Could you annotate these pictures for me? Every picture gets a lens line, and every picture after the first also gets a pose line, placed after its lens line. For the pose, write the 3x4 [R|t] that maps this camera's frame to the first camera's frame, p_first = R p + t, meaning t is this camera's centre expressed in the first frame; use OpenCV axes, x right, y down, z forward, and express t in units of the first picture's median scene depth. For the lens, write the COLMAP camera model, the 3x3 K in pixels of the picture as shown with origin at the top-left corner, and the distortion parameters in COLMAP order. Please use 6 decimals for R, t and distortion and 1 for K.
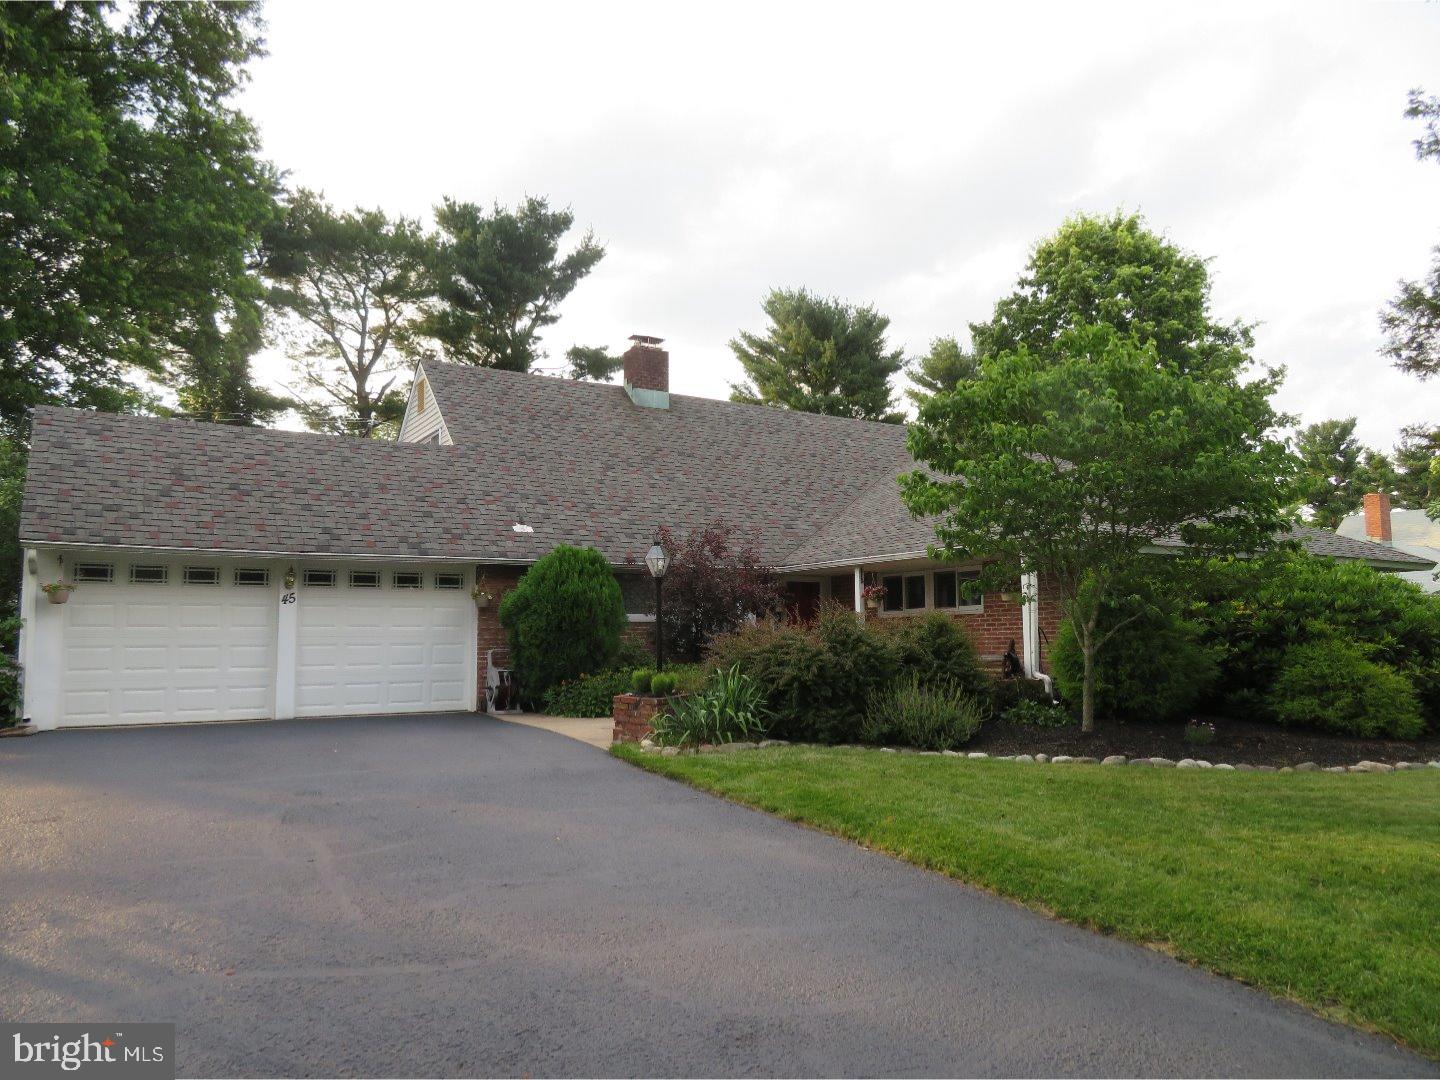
lens RADIAL K [[1029.7, 0, 720.0], [0, 1029.7, 540.0], [0, 0, 1]] dist [-0.010797, 0.003866]
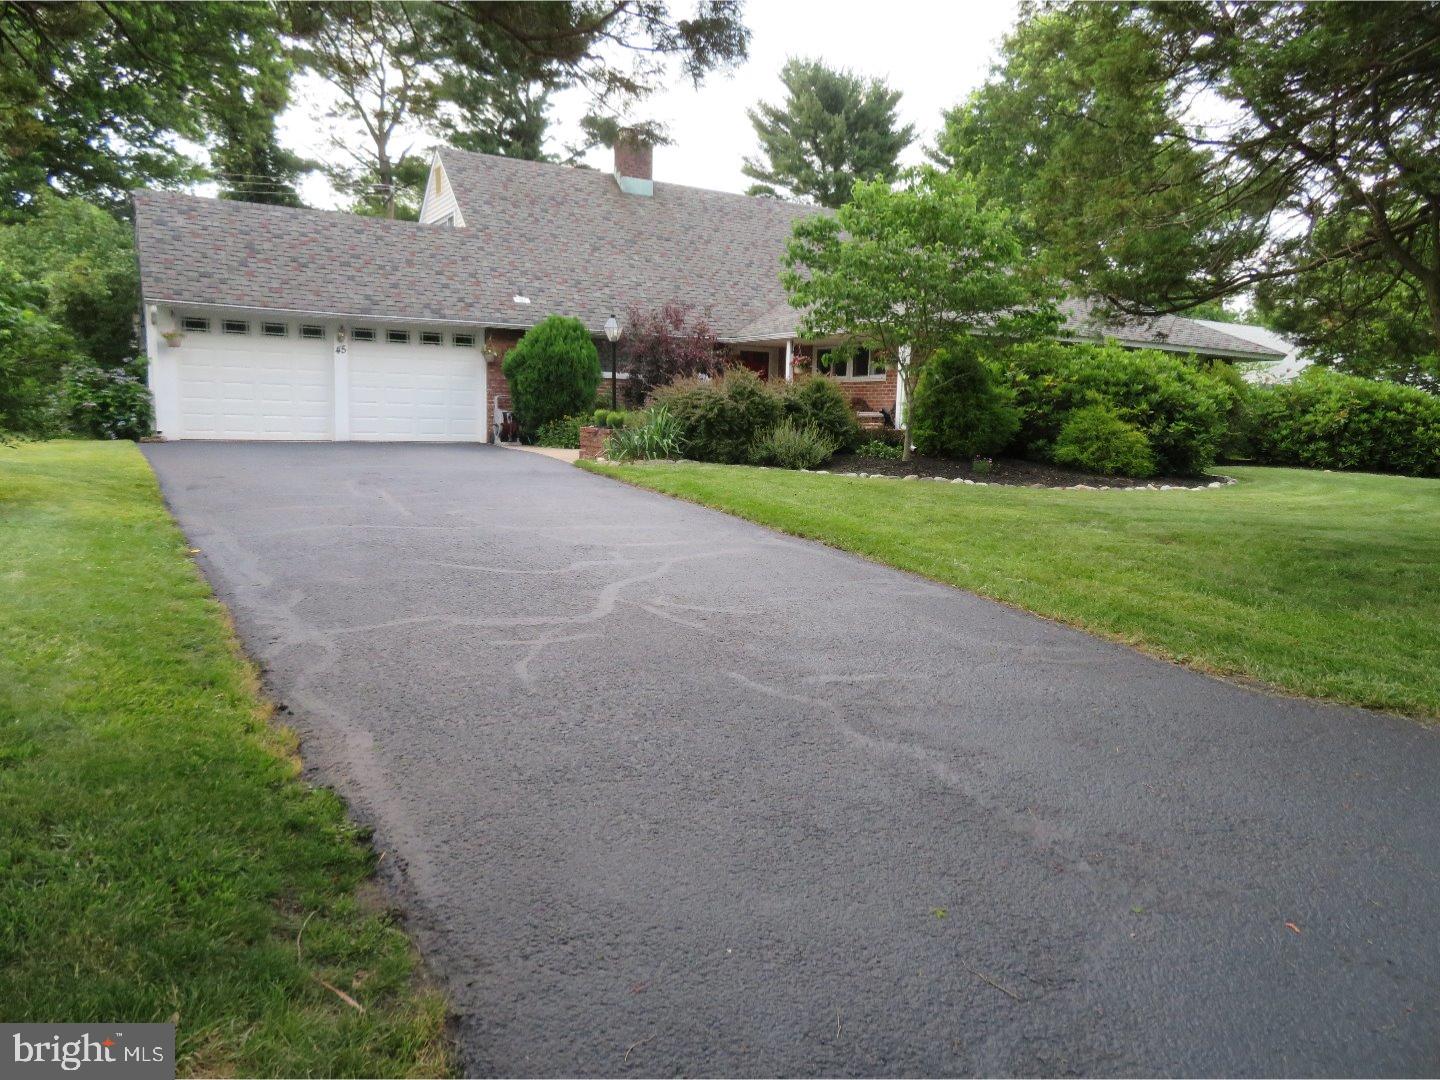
lens RADIAL K [[1029.7, 0, 720.0], [0, 1029.7, 540.0], [0, 0, 1]] dist [-0.010797, 0.003866]
pose [[0.999089, 0.038214, -0.018988, 0.084430], [-0.033163, 0.975376, 0.218042, -0.006965], [0.026853, -0.217214, 0.975755, -0.277211]]
